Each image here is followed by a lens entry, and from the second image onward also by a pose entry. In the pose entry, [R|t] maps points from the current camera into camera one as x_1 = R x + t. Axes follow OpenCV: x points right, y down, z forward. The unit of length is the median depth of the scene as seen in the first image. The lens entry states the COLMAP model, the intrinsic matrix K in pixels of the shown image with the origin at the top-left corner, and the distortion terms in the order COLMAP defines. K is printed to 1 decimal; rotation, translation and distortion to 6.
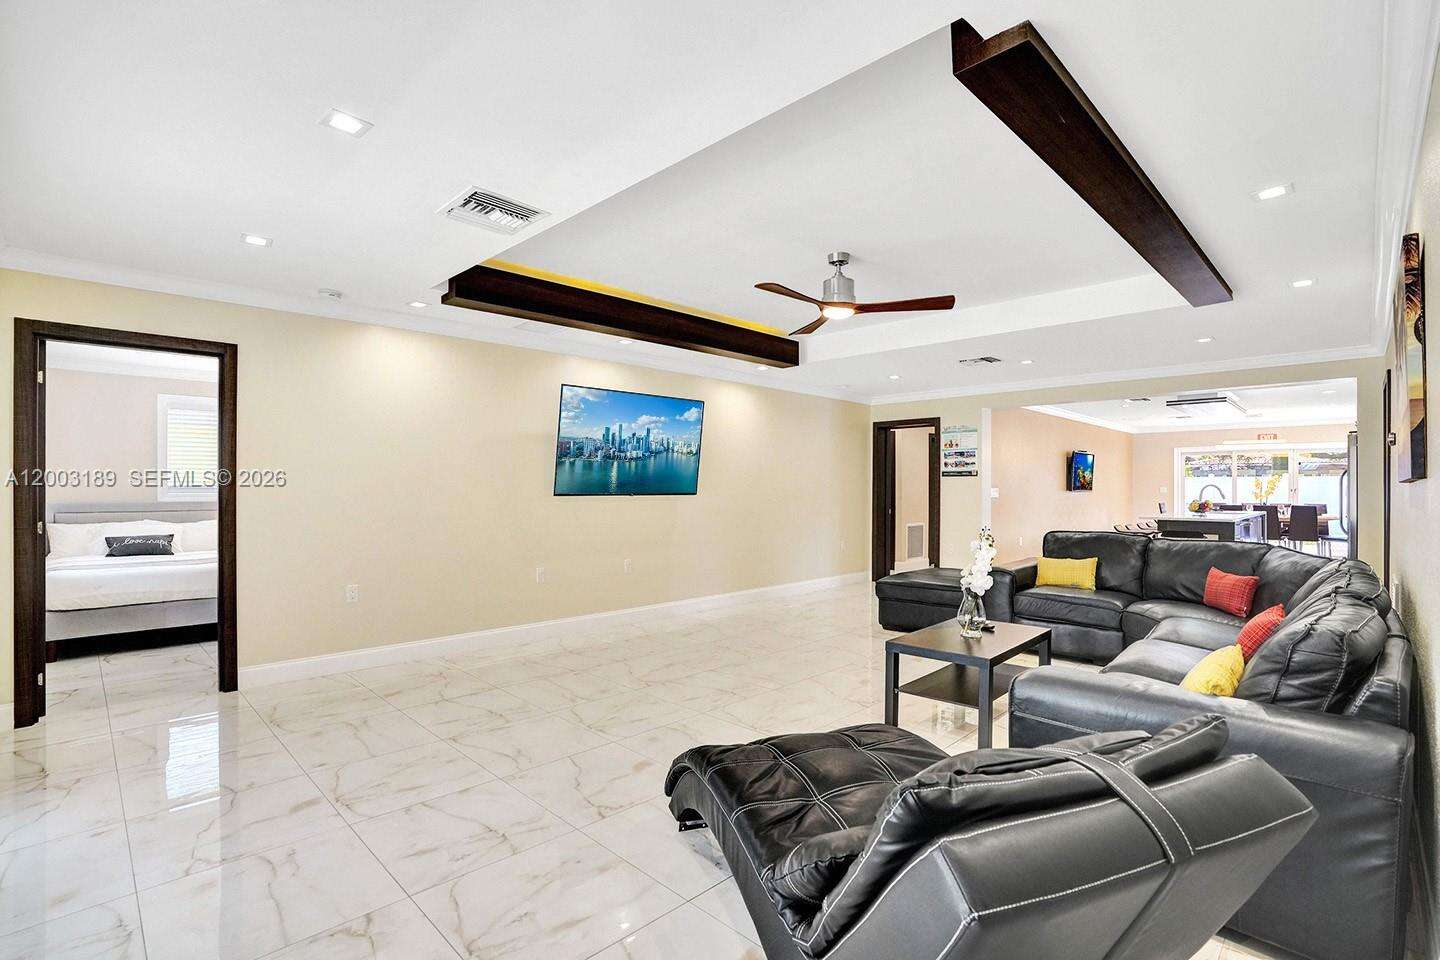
lens RADIAL K [[665.8, 0, 729.7], [0, 665.8, 486.6], [0, 0, 1]] dist [-0.043542, 0.007911]
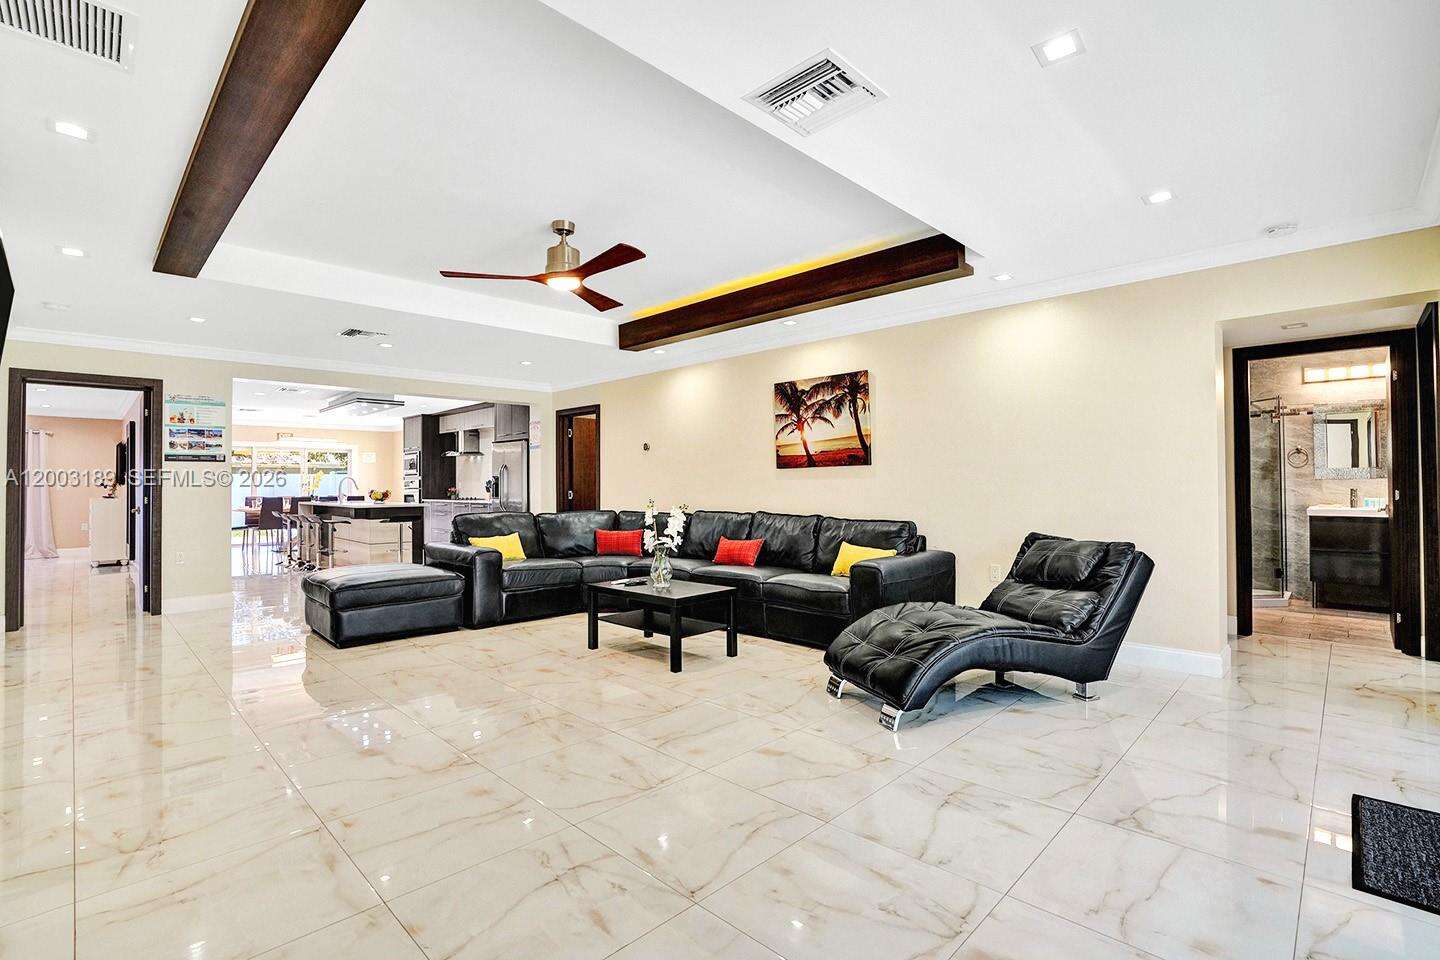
lens RADIAL K [[665.8, 0, 710.1], [0, 665.8, 480.8], [0, 0, 1]] dist [-0.043542, 0.007911]
pose [[0.010721, 0.002674, 0.999939, -0.396391], [0.007423, 0.999969, -0.002754, 0.013366], [-0.999915, 0.007452, 0.010701, 0.393412]]
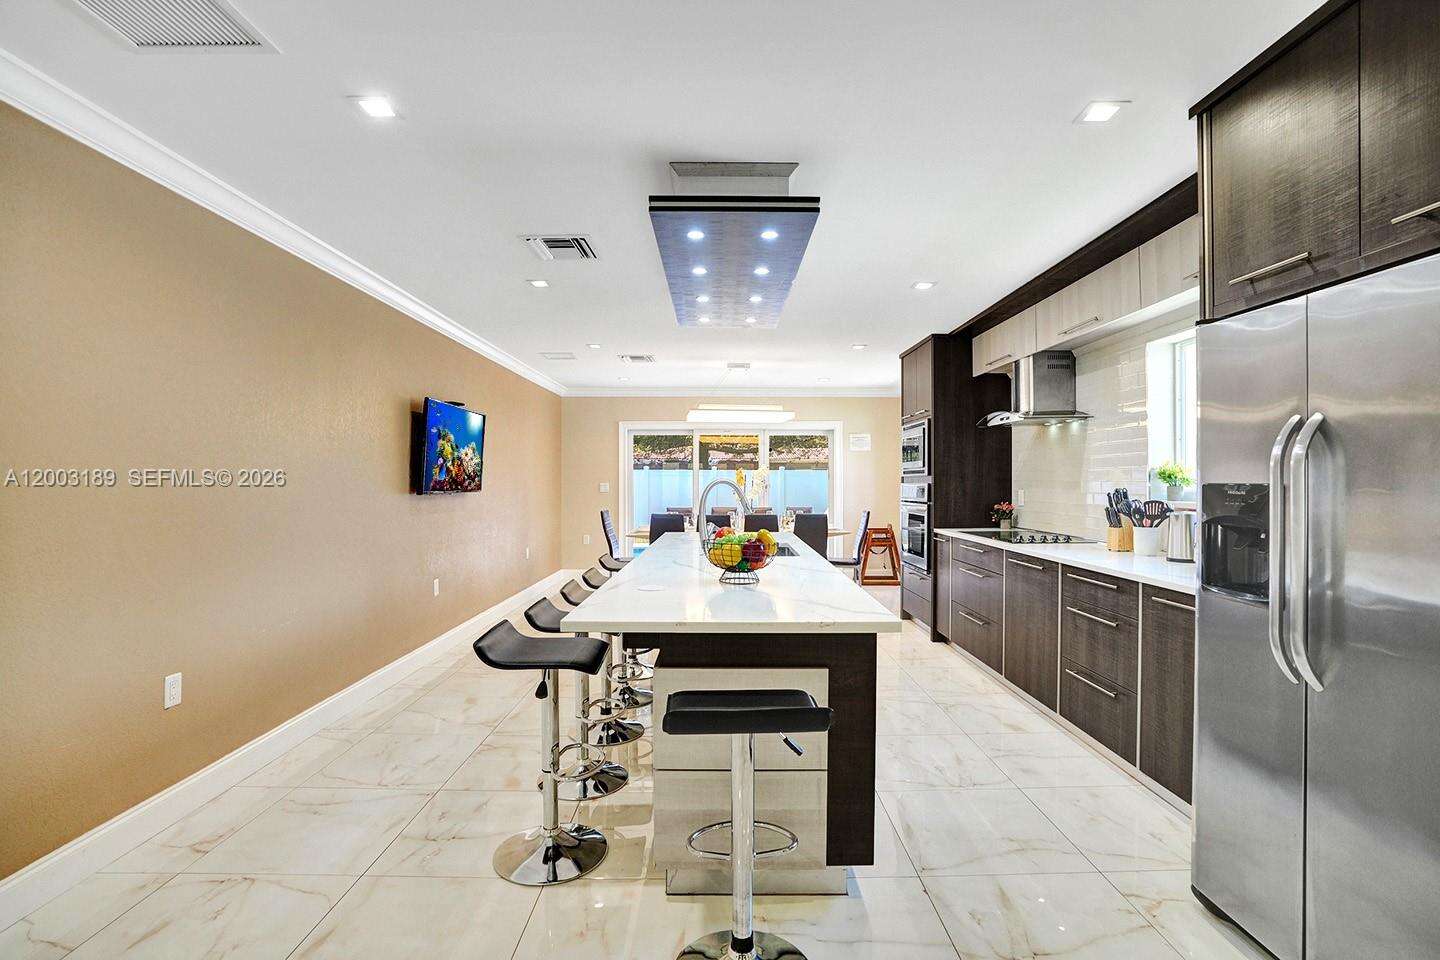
lens RADIAL K [[665.8, 0, 717.4], [0, 665.8, 476.9], [0, 0, 1]] dist [-0.043542, 0.007911]
pose [[0.707807, 0.001189, 0.706405, 0.451883], [0.003778, 0.999978, -0.005469, -0.001337], [-0.706396, 0.006539, 0.707787, 0.737184]]
